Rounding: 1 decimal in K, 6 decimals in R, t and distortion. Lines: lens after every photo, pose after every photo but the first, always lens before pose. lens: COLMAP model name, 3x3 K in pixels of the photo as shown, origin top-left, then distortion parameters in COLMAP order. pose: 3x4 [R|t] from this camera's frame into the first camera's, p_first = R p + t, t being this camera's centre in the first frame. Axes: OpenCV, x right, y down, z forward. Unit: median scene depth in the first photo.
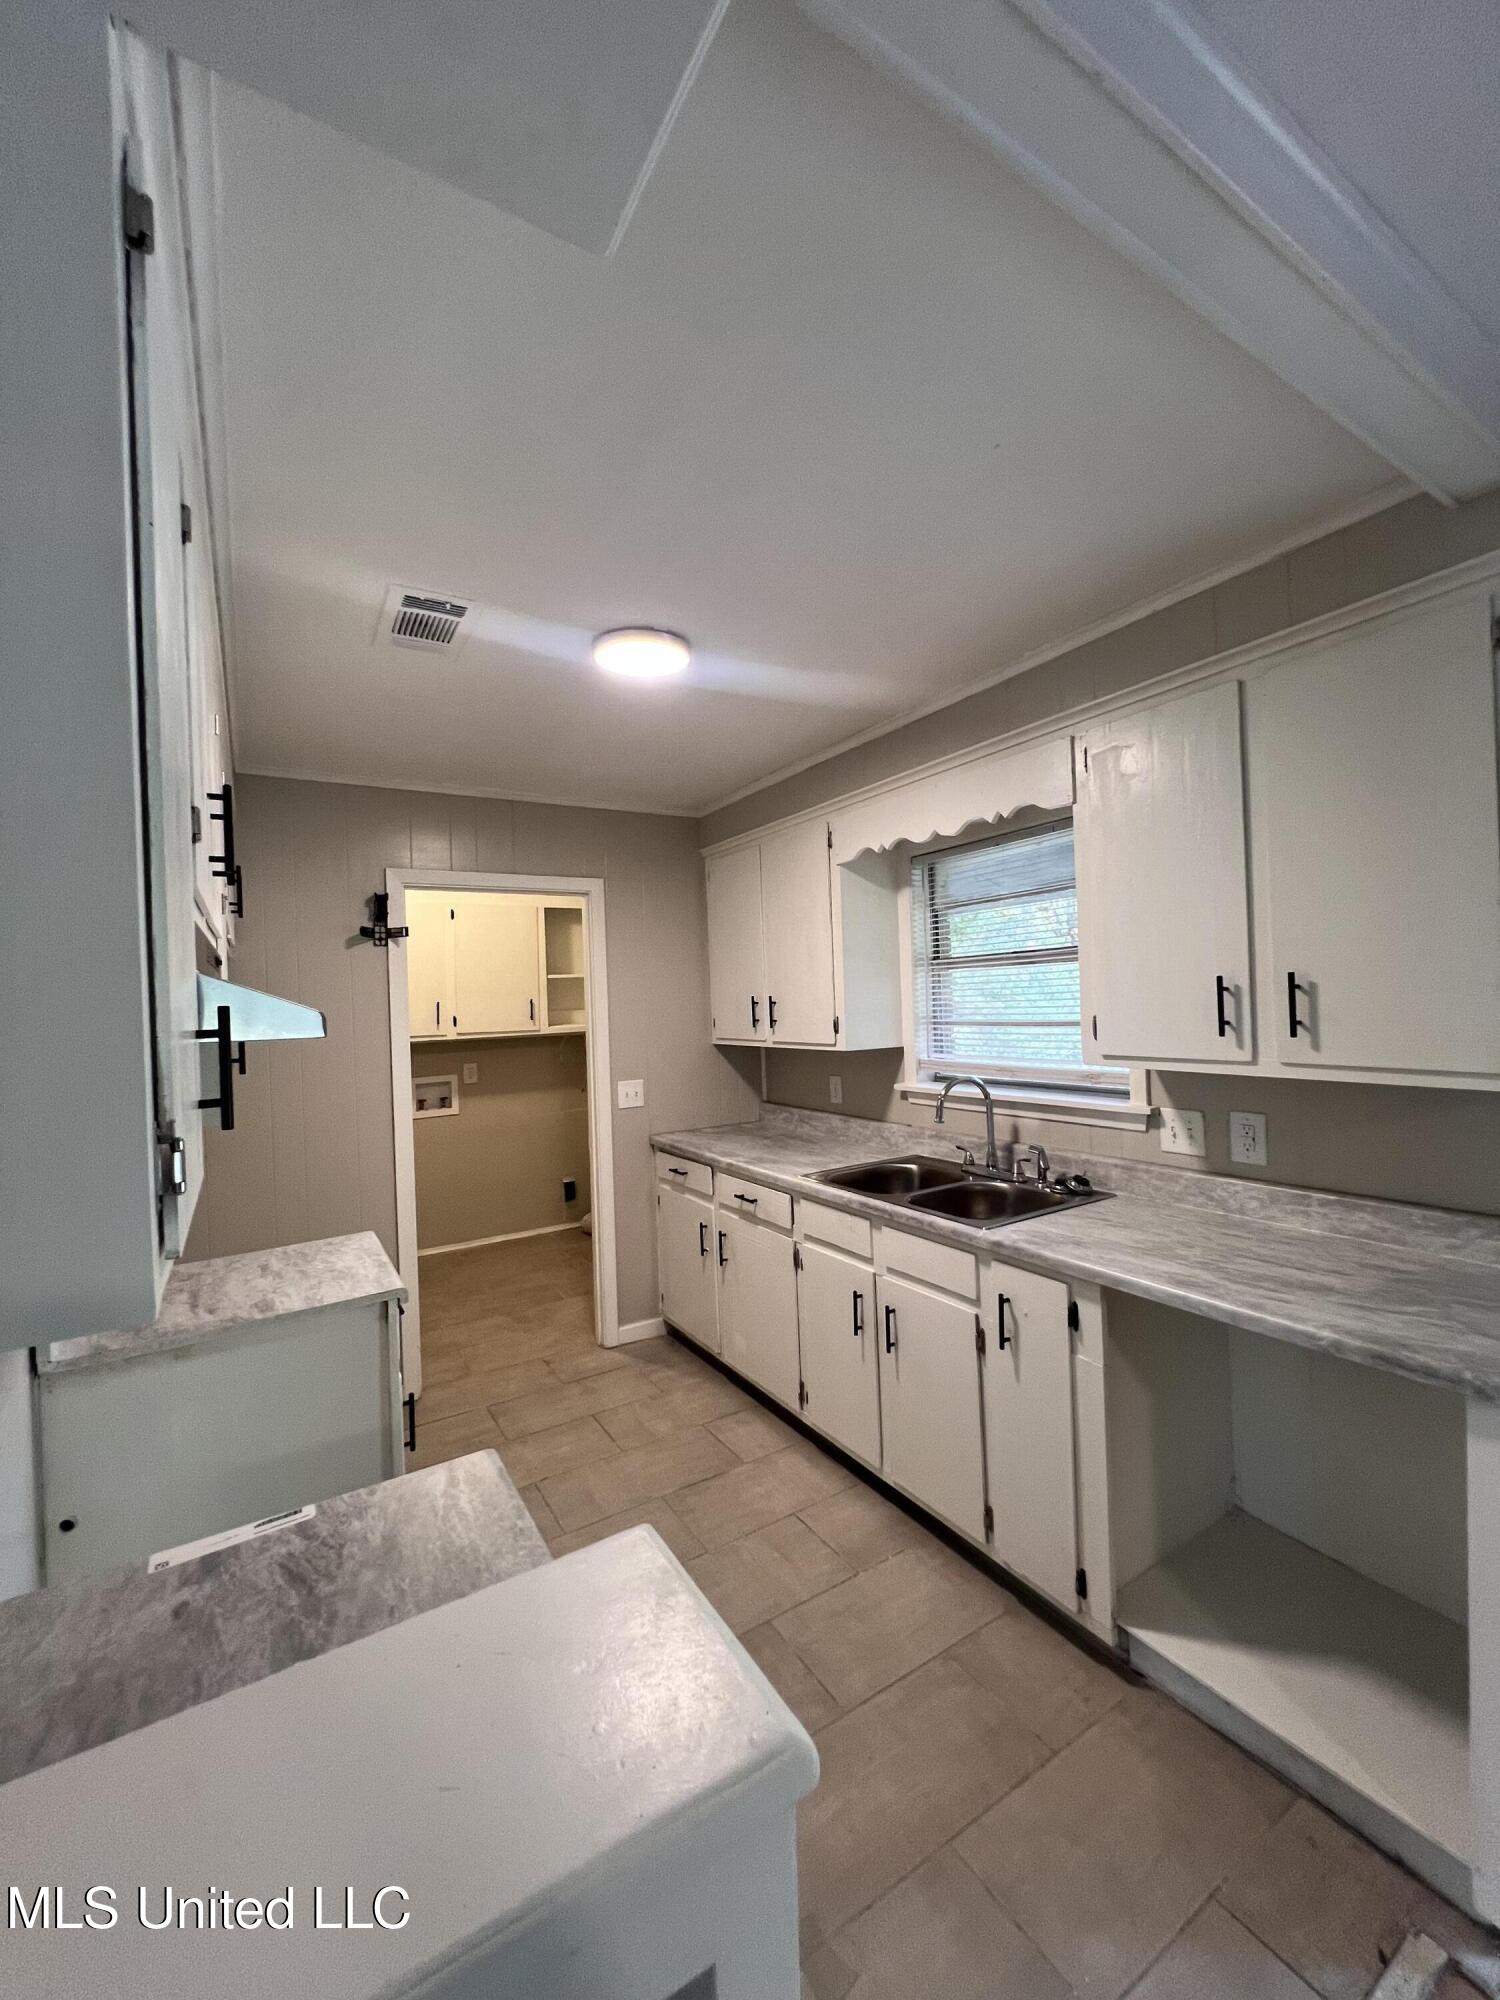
lens RADIAL K [[800.9, 0, 753.0], [0, 800.9, 1000.2], [0, 0, 1]] dist [-0.002516, 0.000572]
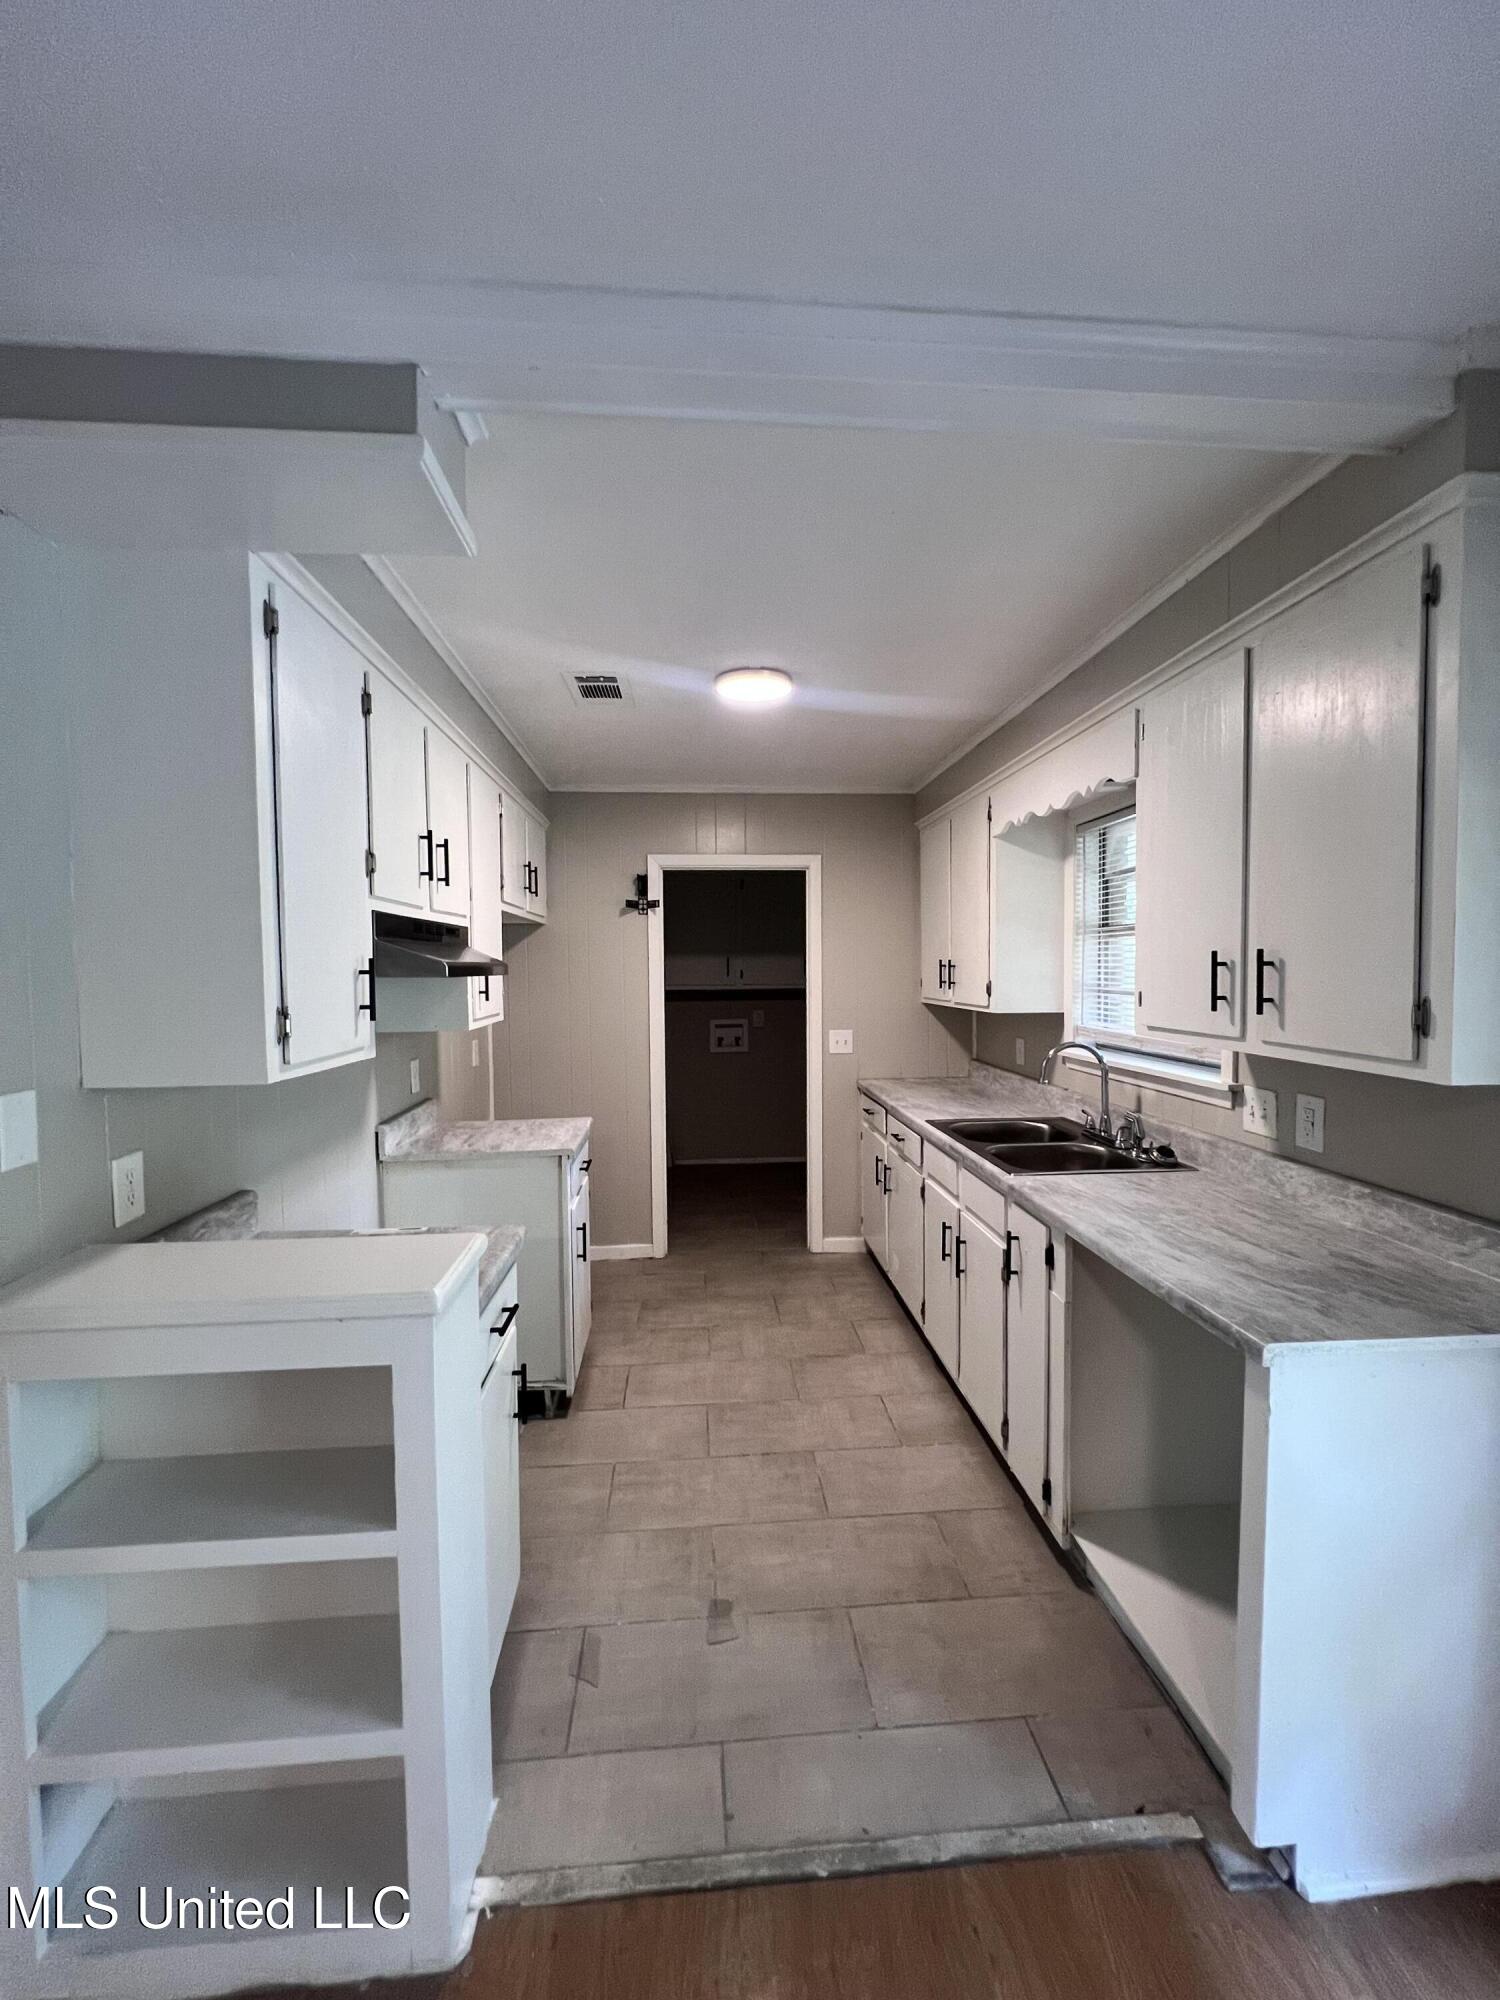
lens RADIAL K [[800.9, 0, 747.0], [0, 800.9, 1000.6], [0, 0, 1]] dist [-0.002516, 0.000572]
pose [[0.885997, 0.047829, -0.461218, 0.441446], [-0.023069, 0.997981, 0.059177, -0.011520], [0.463117, -0.041791, 0.885311, -0.134480]]
